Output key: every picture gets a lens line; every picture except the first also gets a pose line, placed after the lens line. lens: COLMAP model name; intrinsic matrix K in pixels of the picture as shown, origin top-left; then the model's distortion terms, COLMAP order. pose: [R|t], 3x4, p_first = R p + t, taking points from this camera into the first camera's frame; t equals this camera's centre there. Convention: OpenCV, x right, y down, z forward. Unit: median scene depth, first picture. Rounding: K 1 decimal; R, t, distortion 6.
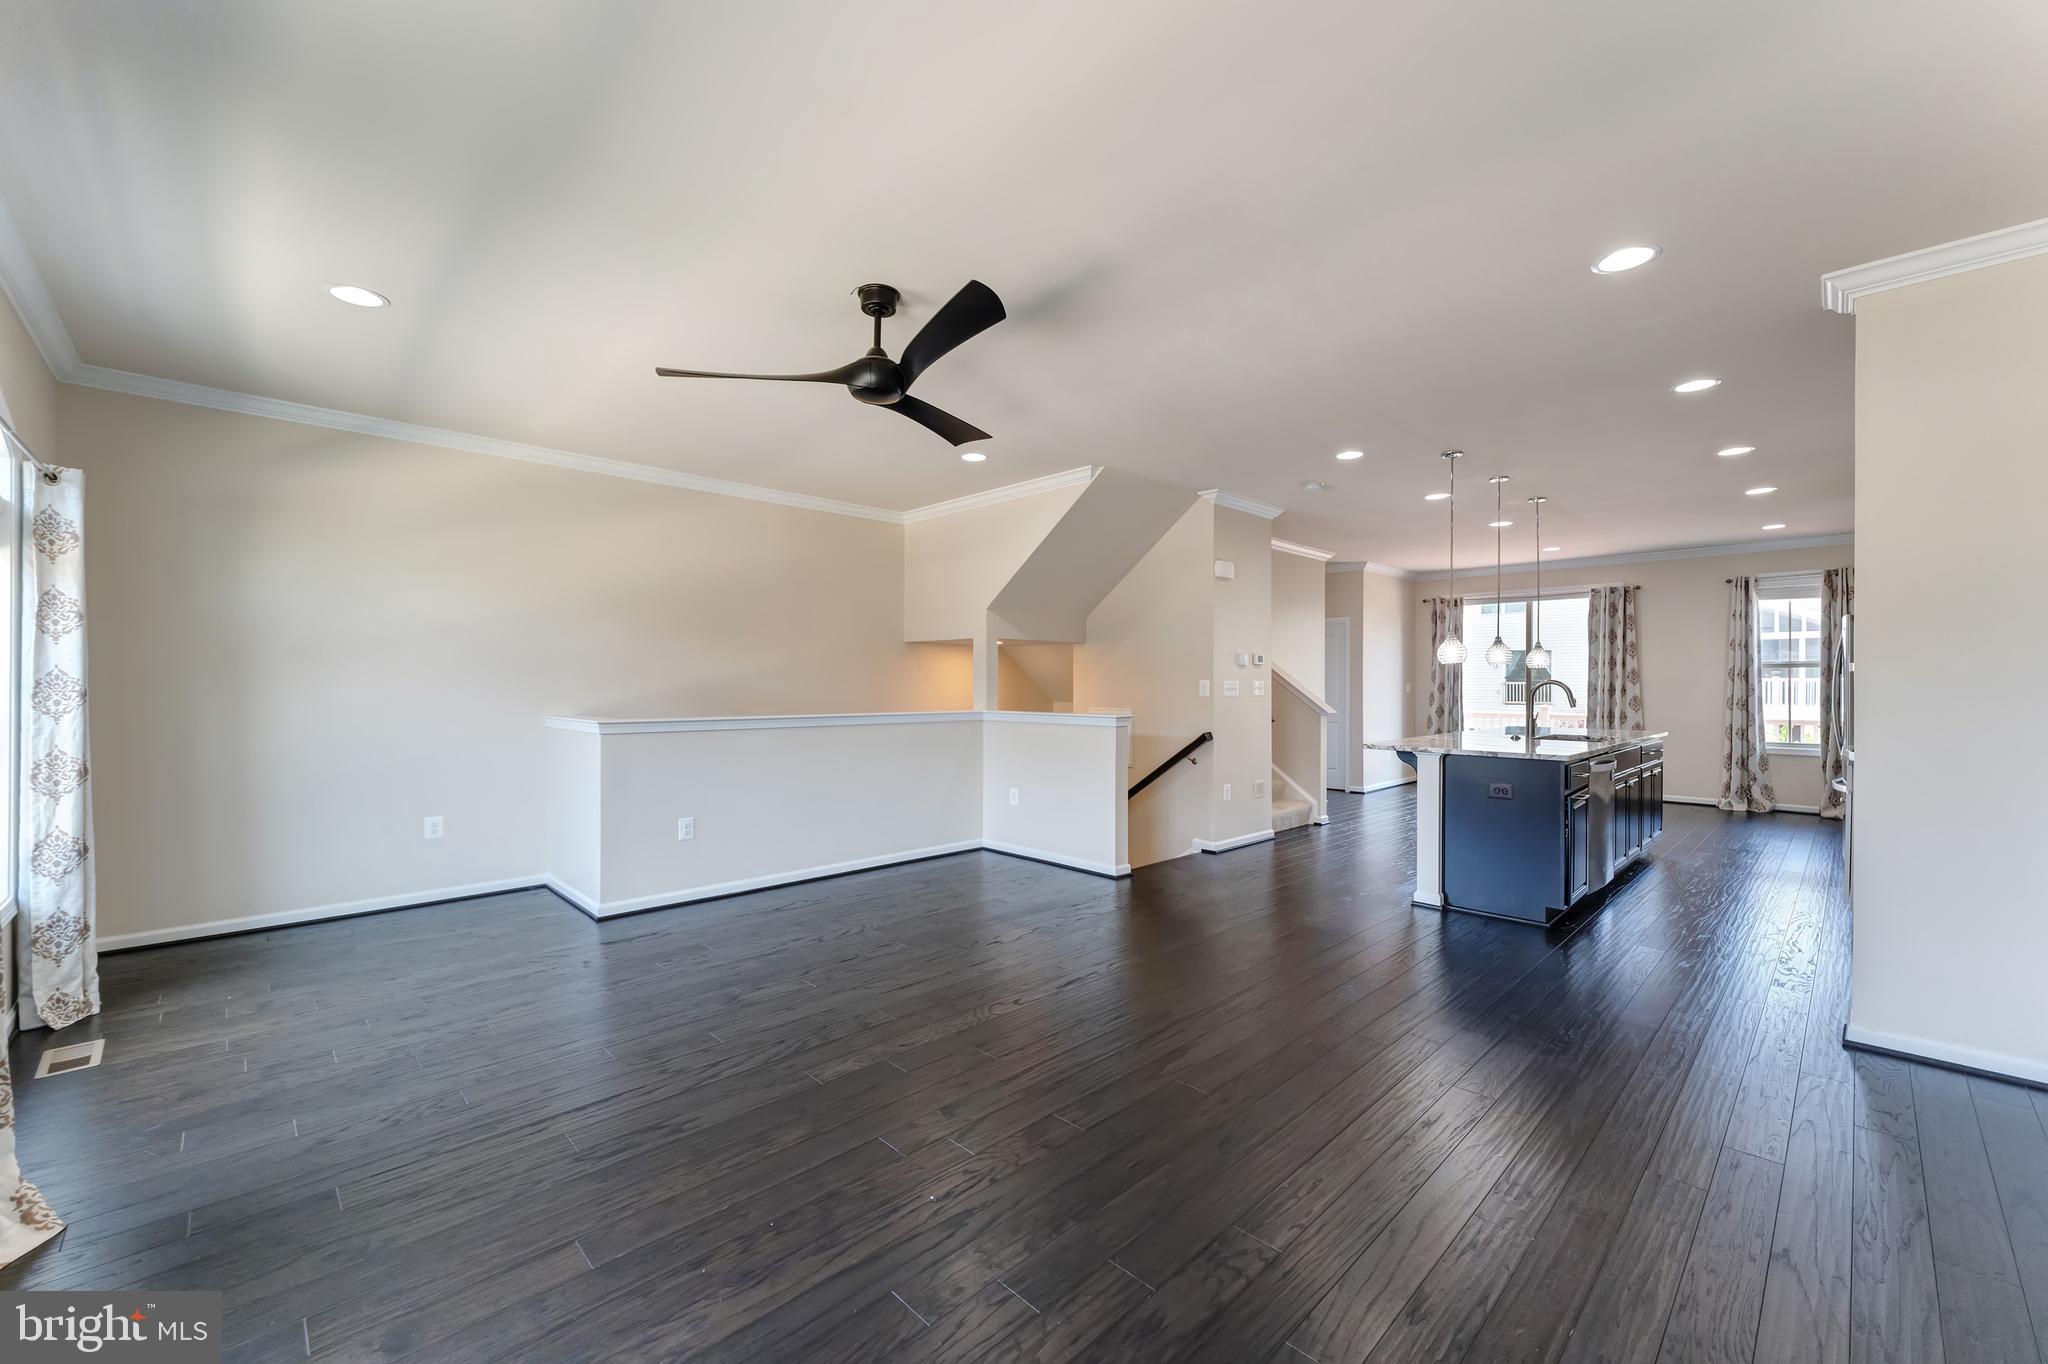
lens RADIAL K [[820.0, 0, 1018.3], [0, 820.0, 686.1], [0, 0, 1]] dist [0.000481, -0.000184]
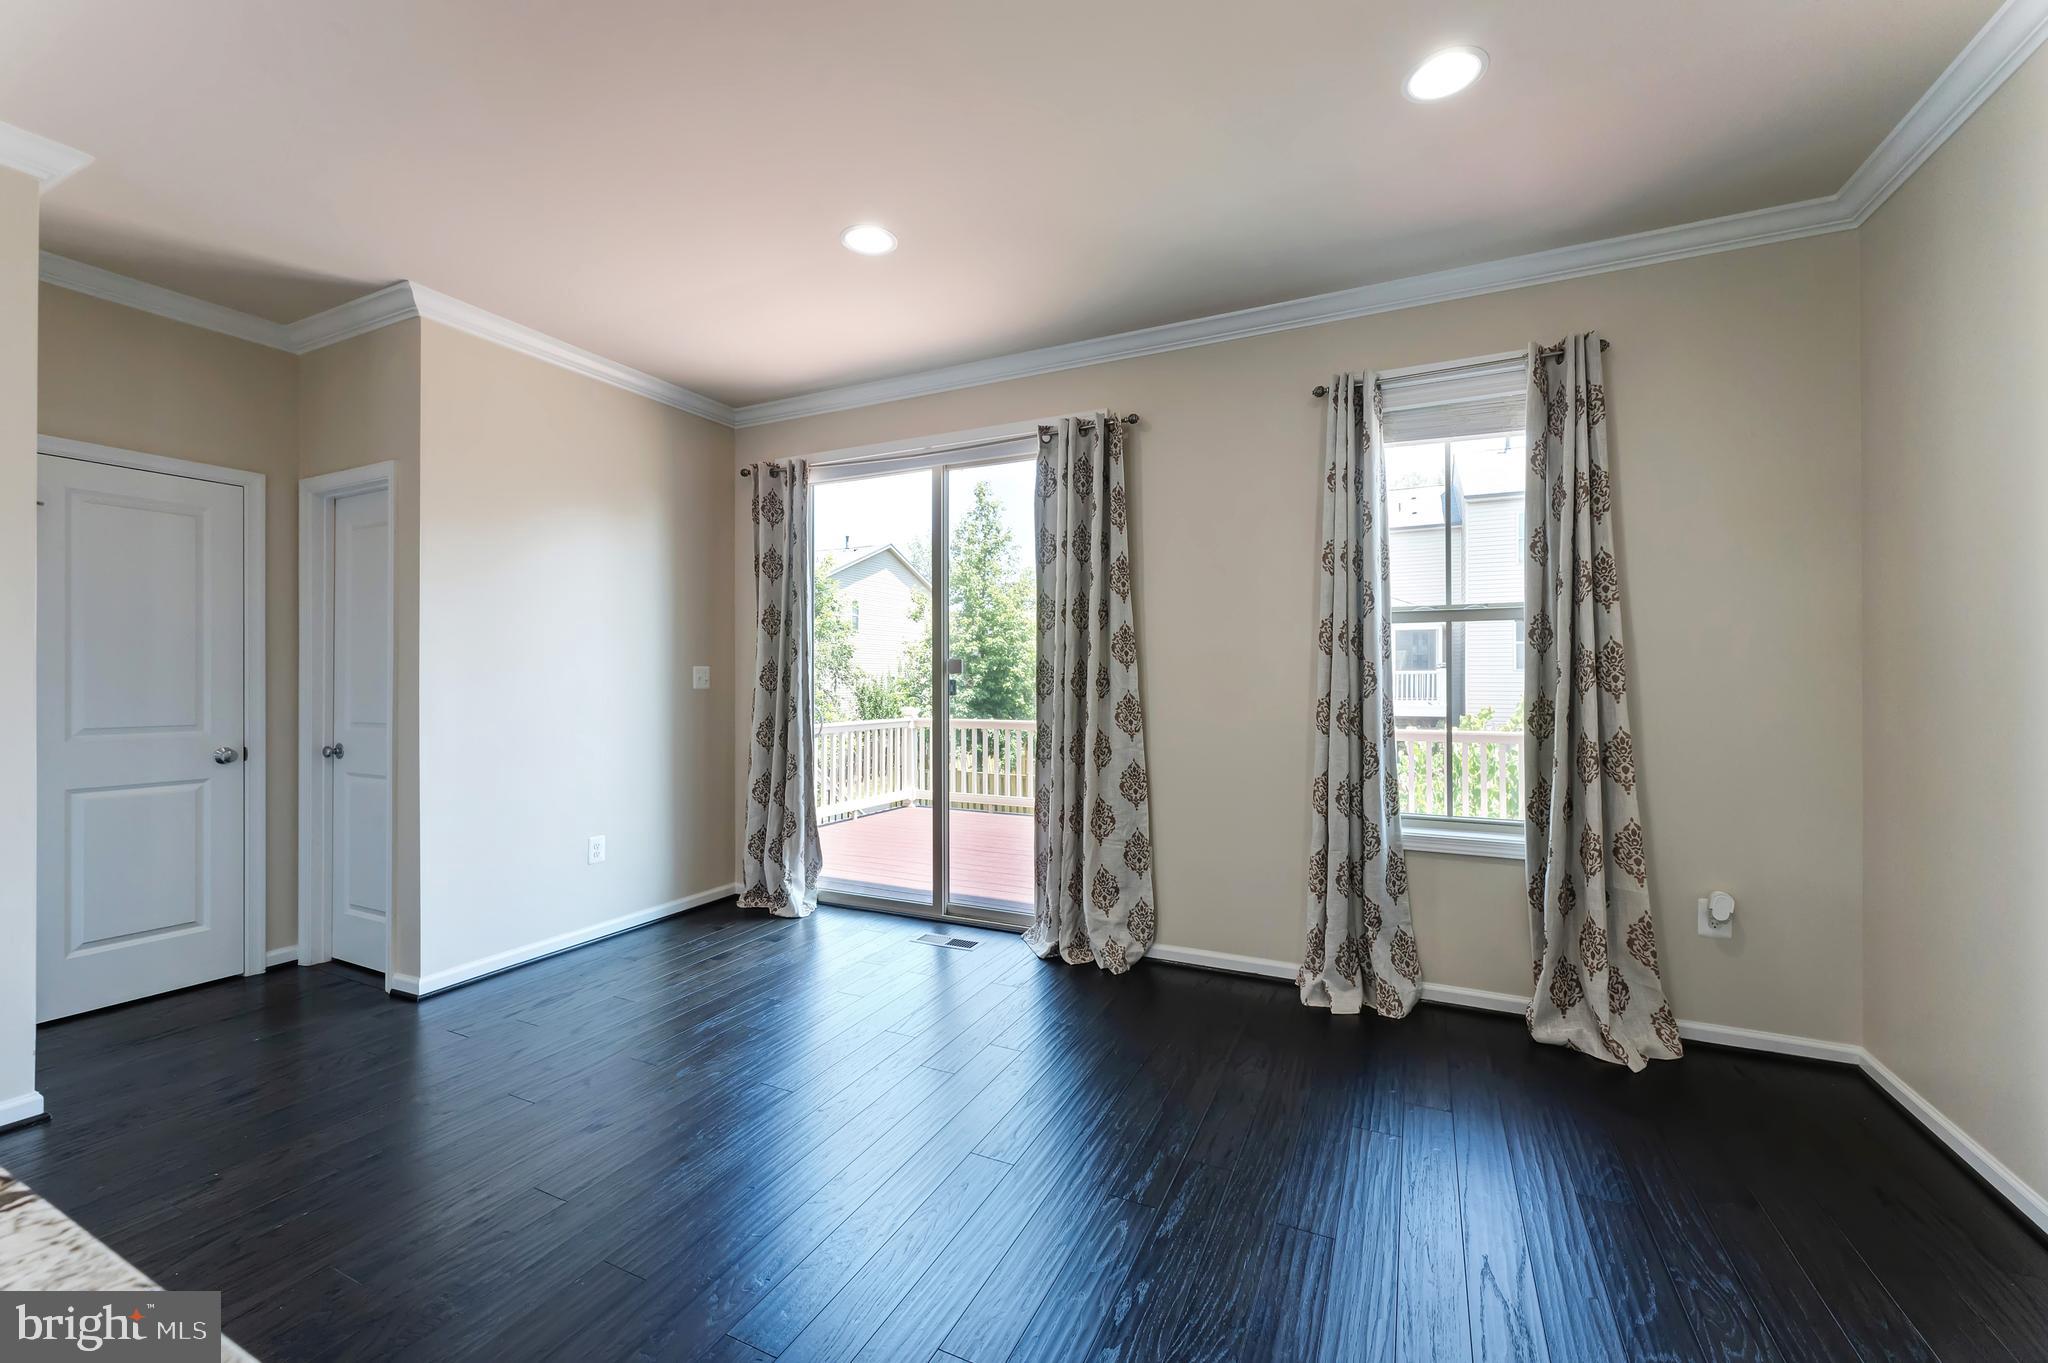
lens RADIAL K [[814.2, 0, 1016.6], [0, 814.2, 678.1], [0, 0, 1]] dist [0.002027, 0.000259]
pose [[0.943056, -0.002058, 0.332627, 0.619015], [0.002476, 0.999997, -0.000833, 0.004060], [-0.332624, 0.001610, 0.943058, 0.703705]]
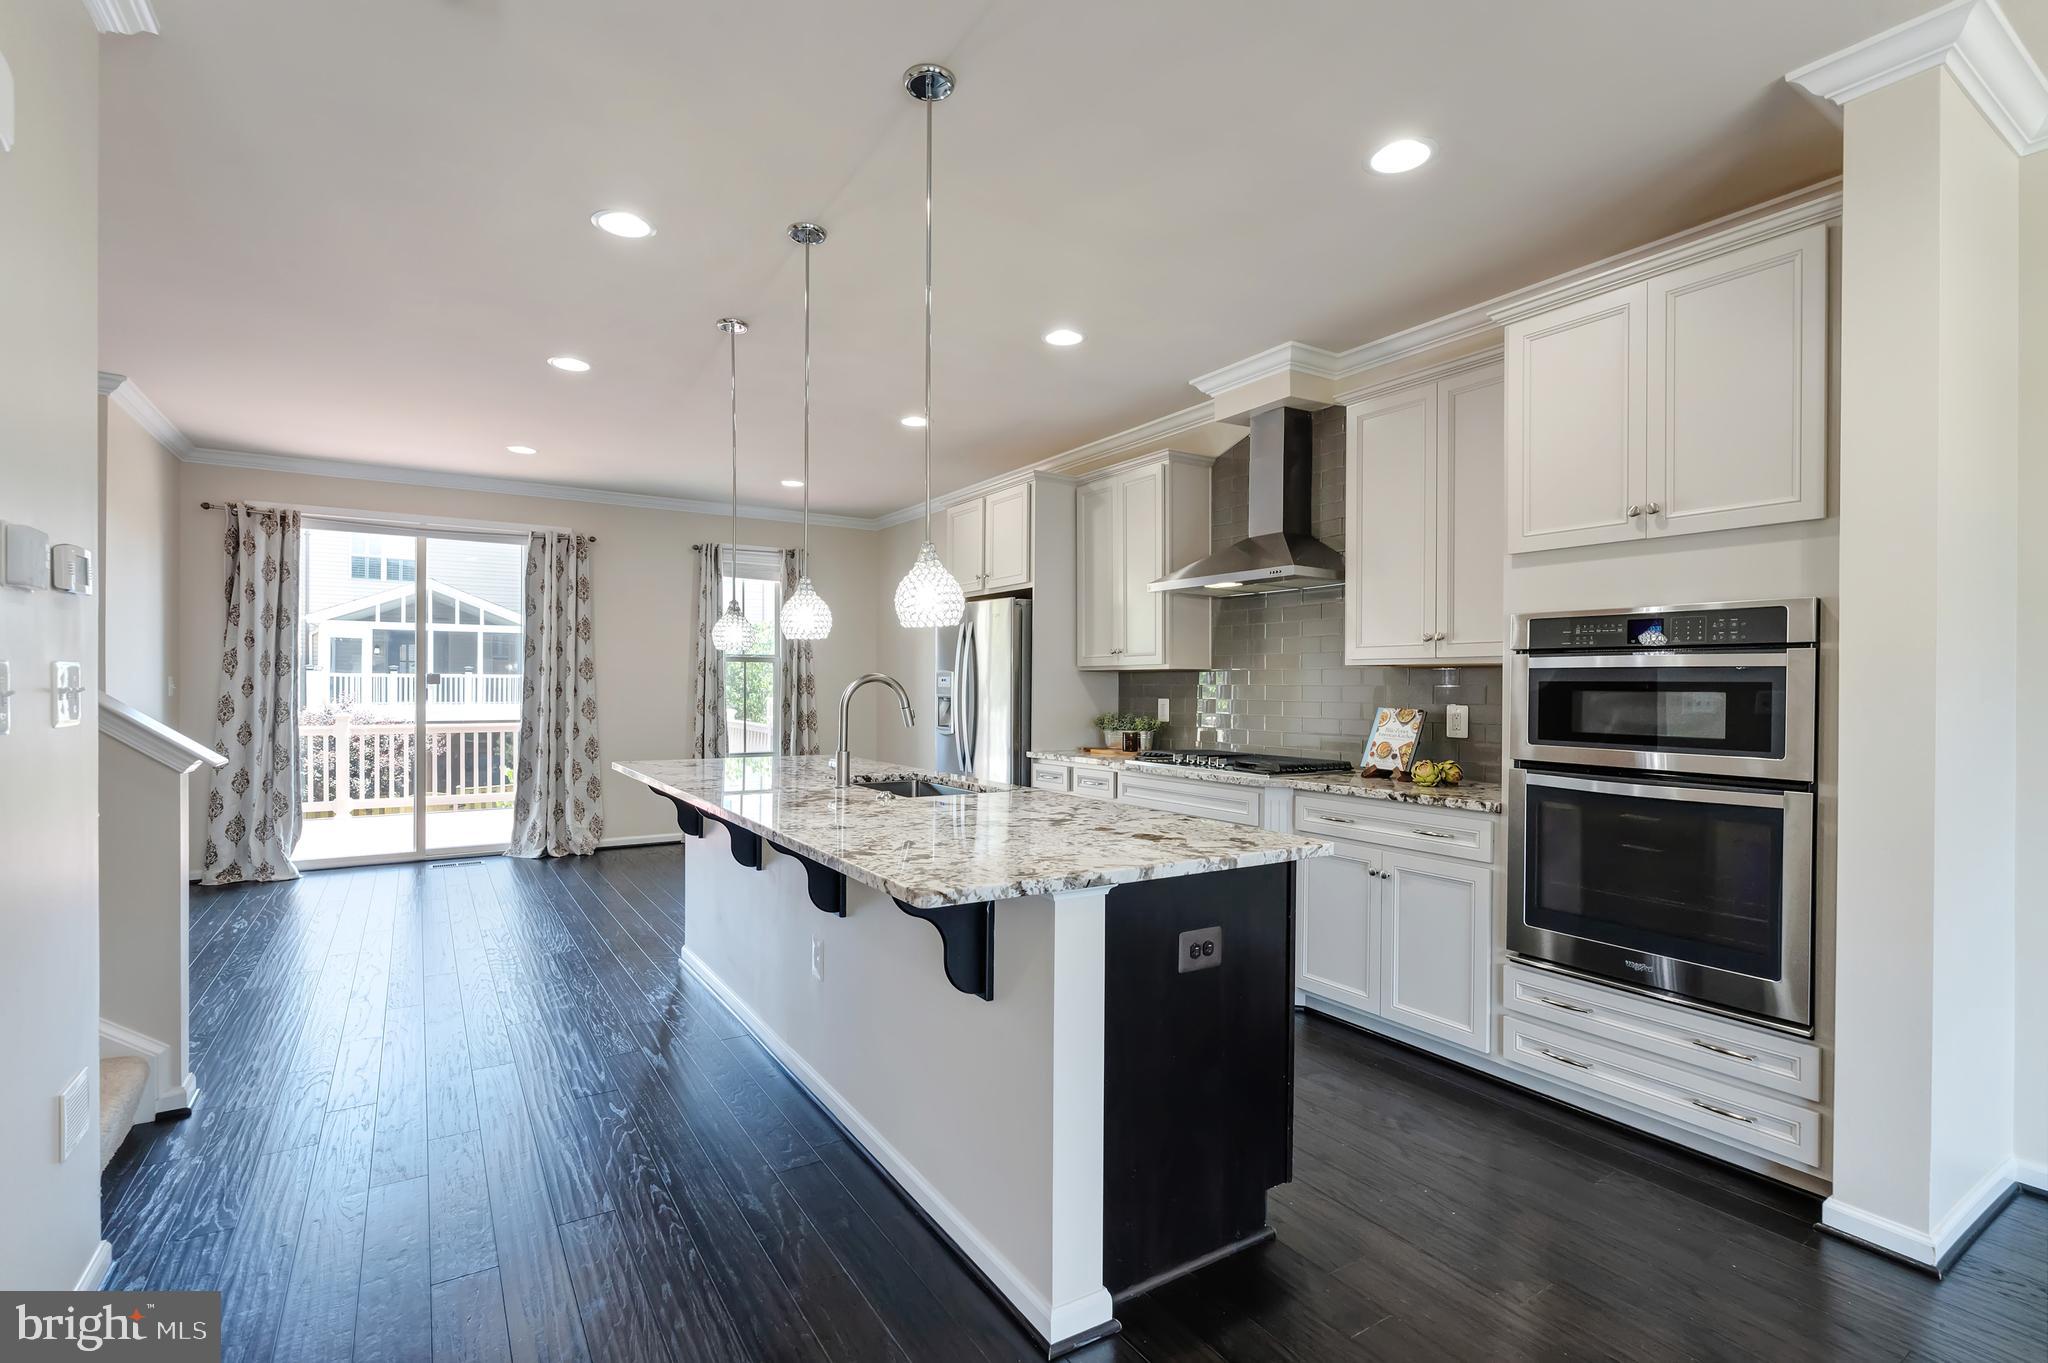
lens RADIAL K [[933.0, 0, 1024.0], [0, 933.0, 681.5], [0, 0, 1]] dist [-0.002634, -0.000239]
pose [[0.196458, 0.003051, 0.980507, 0.068264], [-0.005371, 0.999984, -0.002036, -0.002376], [-0.980497, -0.004866, 0.196472, 0.533579]]
